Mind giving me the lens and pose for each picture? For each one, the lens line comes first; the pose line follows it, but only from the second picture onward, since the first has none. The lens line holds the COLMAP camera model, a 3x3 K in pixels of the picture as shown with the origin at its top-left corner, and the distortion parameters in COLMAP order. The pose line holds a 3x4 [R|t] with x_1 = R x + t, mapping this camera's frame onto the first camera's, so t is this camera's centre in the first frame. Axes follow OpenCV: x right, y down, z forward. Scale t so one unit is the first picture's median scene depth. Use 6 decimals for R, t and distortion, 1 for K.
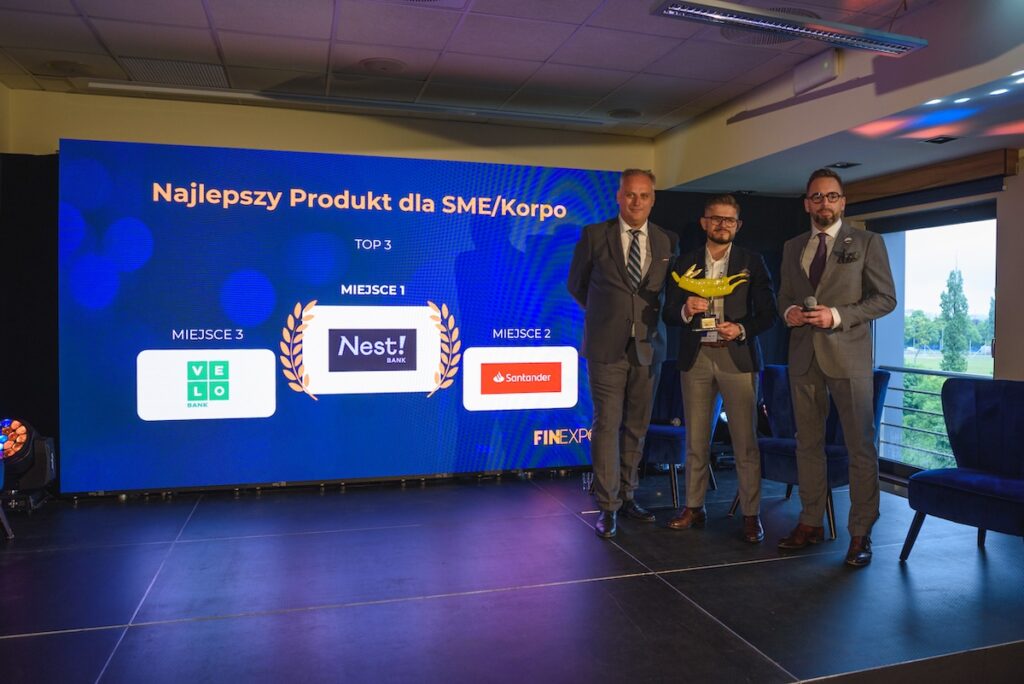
lens RADIAL K [[765.9, 0, 550.9], [0, 765.9, 329.4], [0, 0, 1]] dist [-0.068362, 0.034695]
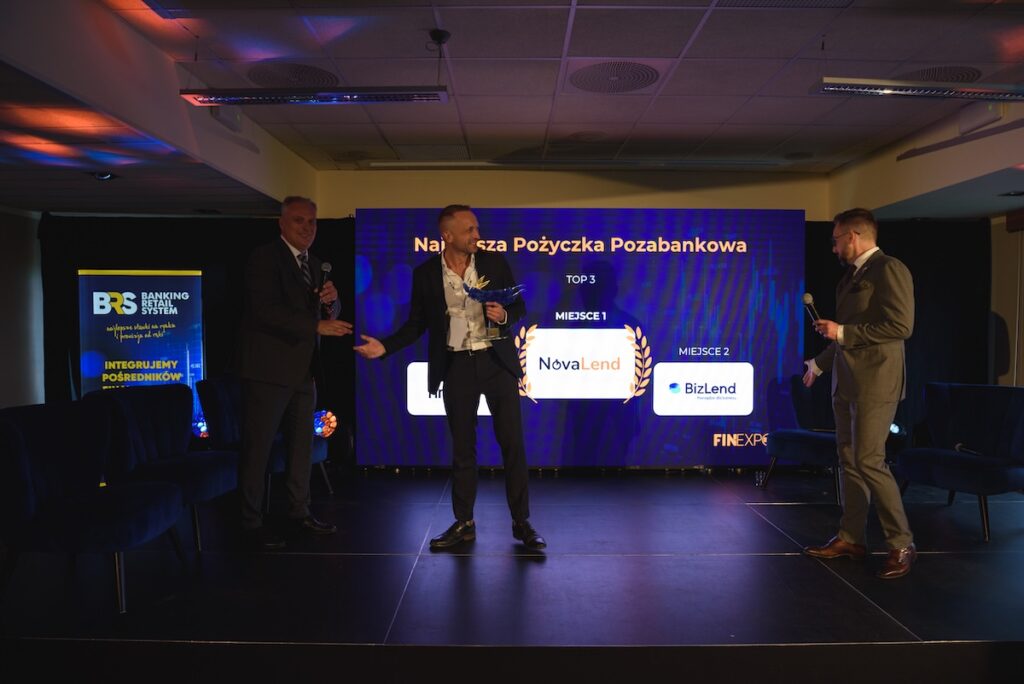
lens RADIAL K [[715.1, 0, 507.8], [0, 715.1, 346.4], [0, 0, 1]] dist [-0.065707, 0.032198]
pose [[0.950822, 0.006174, -0.309675, 0.015627], [-0.002601, 0.999925, 0.011949, -0.015898], [0.309726, -0.010556, 0.950767, -0.150676]]
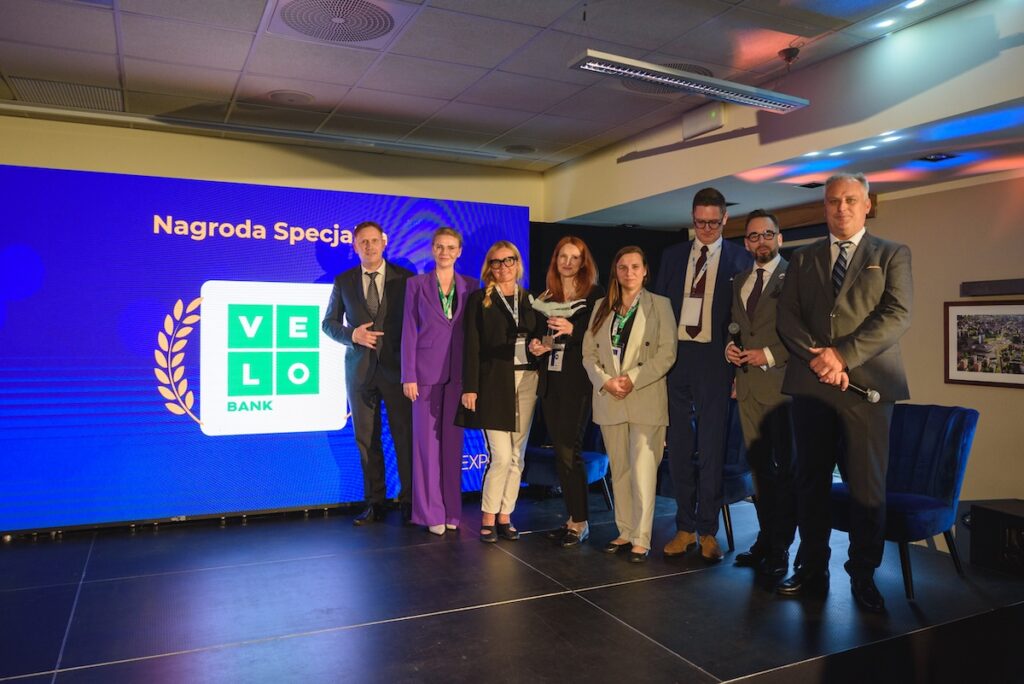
lens RADIAL K [[765.9, 0, 527.2], [0, 765.9, 330.1], [0, 0, 1]] dist [-0.068362, 0.034695]
pose [[0.988907, -0.000873, 0.148535, -0.057914], [0.004780, 0.999652, -0.025952, -0.011005], [-0.148461, 0.026374, 0.988567, -0.032382]]
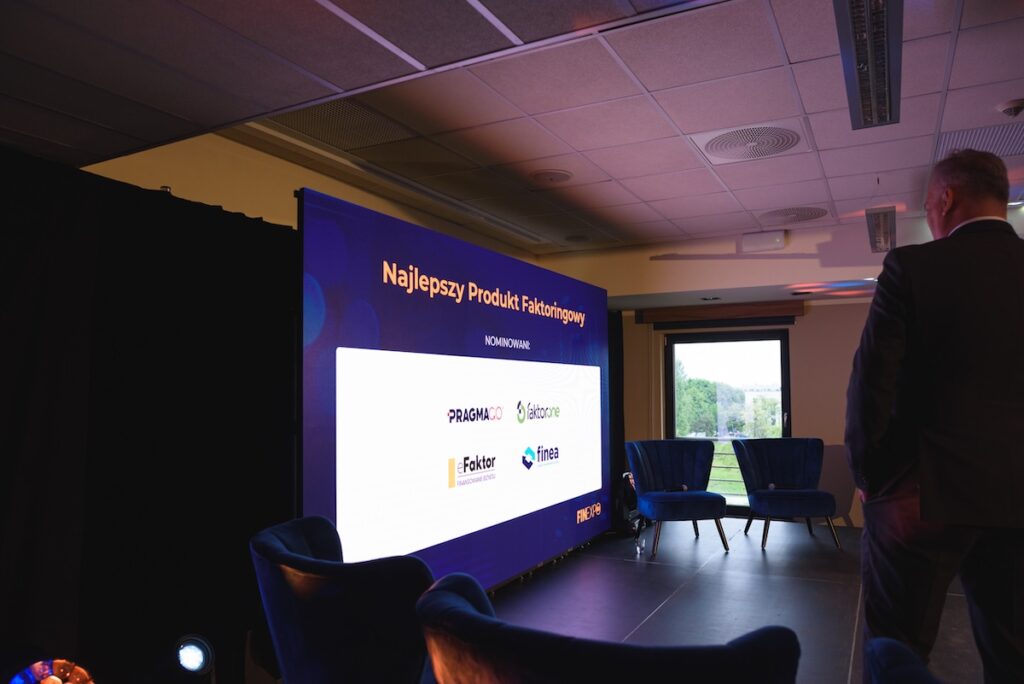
lens RADIAL K [[715.1, 0, 514.8], [0, 715.1, 348.5], [0, 0, 1]] dist [-0.065707, 0.032198]
pose [[0.714587, 0.032306, 0.698800, -0.918933], [0.022717, 0.997335, -0.069338, -0.039169], [-0.699177, 0.065422, 0.711949, 0.329926]]
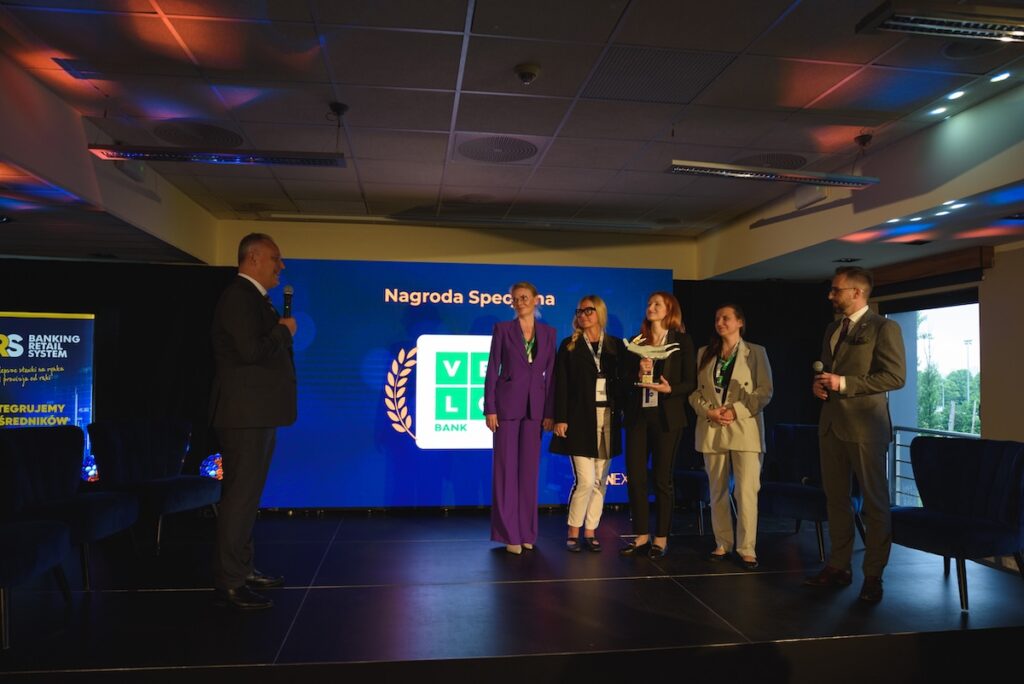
lens RADIAL K [[715.1, 0, 511.9], [0, 715.1, 344.3], [0, 0, 1]] dist [-0.065707, 0.032198]
pose [[0.985089, -0.003738, -0.172006, 0.054275], [-0.006829, 0.998127, -0.060797, -0.009900], [0.171911, 0.061065, 0.983218, -0.220933]]
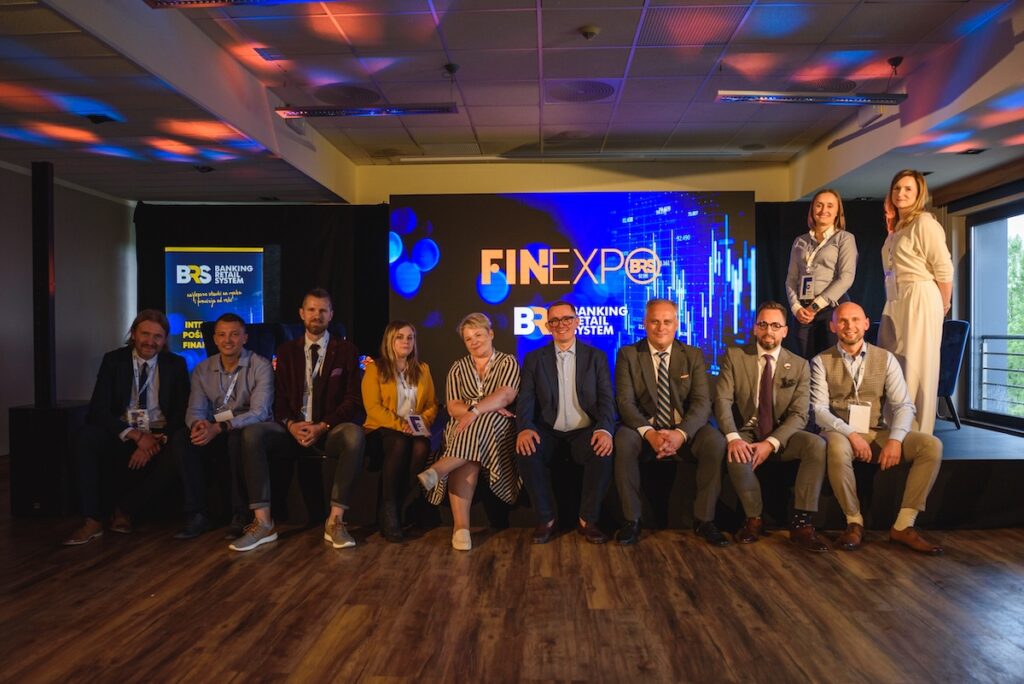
lens RADIAL K [[765.9, 0, 502.8], [0, 765.9, 337.6], [0, 0, 1]] dist [-0.068362, 0.034695]
pose [[0.934398, -0.005103, -0.356194, 0.192880], [-0.000064, 0.999895, -0.014492, 0.091178], [0.356231, 0.013564, 0.934300, -0.499602]]
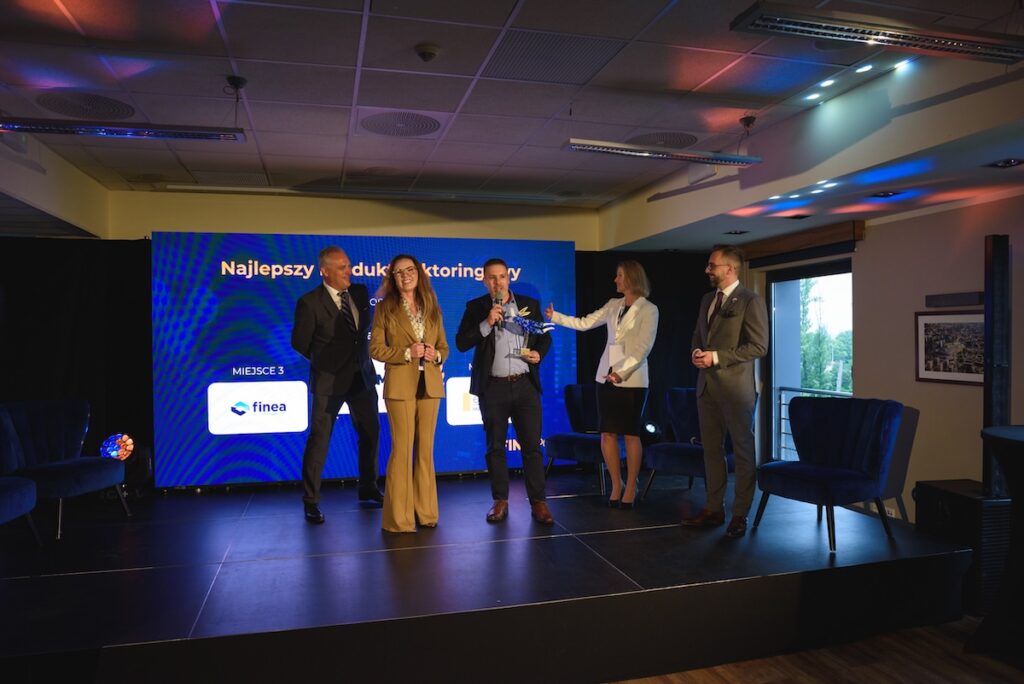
lens RADIAL K [[715.1, 0, 515.3], [0, 715.1, 346.6], [0, 0, 1]] dist [-0.065707, 0.032198]
pose [[0.998879, -0.015589, -0.044704, 0.065552], [0.015097, 0.999822, -0.011320, -0.015211], [0.044873, 0.010633, 0.998936, -0.249760]]
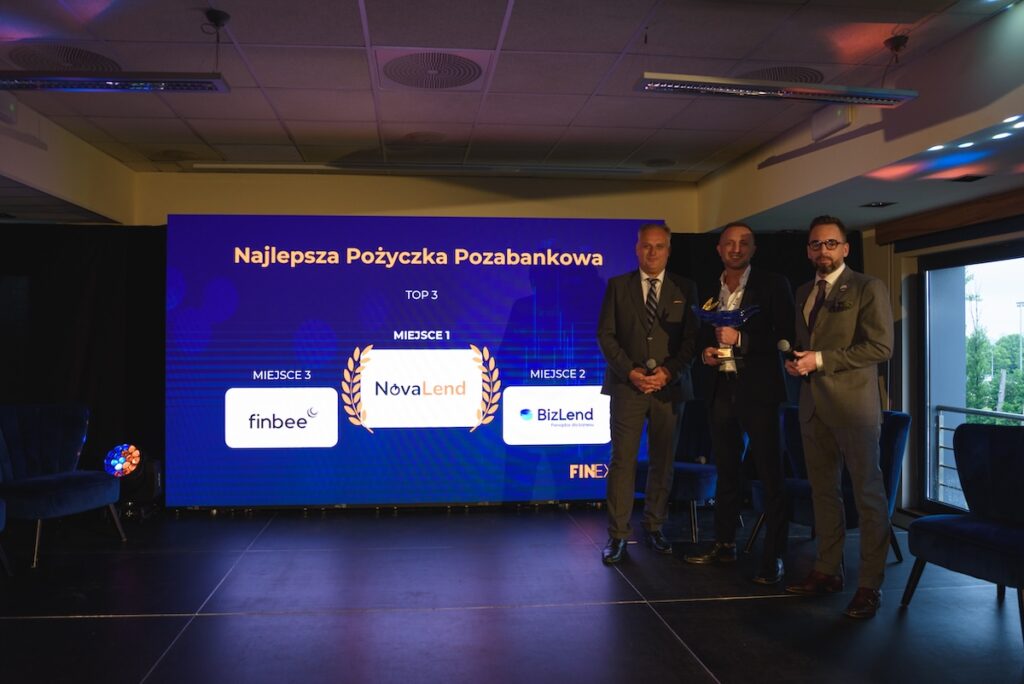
lens RADIAL K [[765.9, 0, 482.2], [0, 765.9, 333.3], [0, 0, 1]] dist [-0.068362, 0.034695]
pose [[0.975643, -0.009182, -0.219174, 0.103092], [0.001911, 0.999442, -0.033361, -0.017326], [0.219358, 0.032130, 0.975115, -0.079653]]
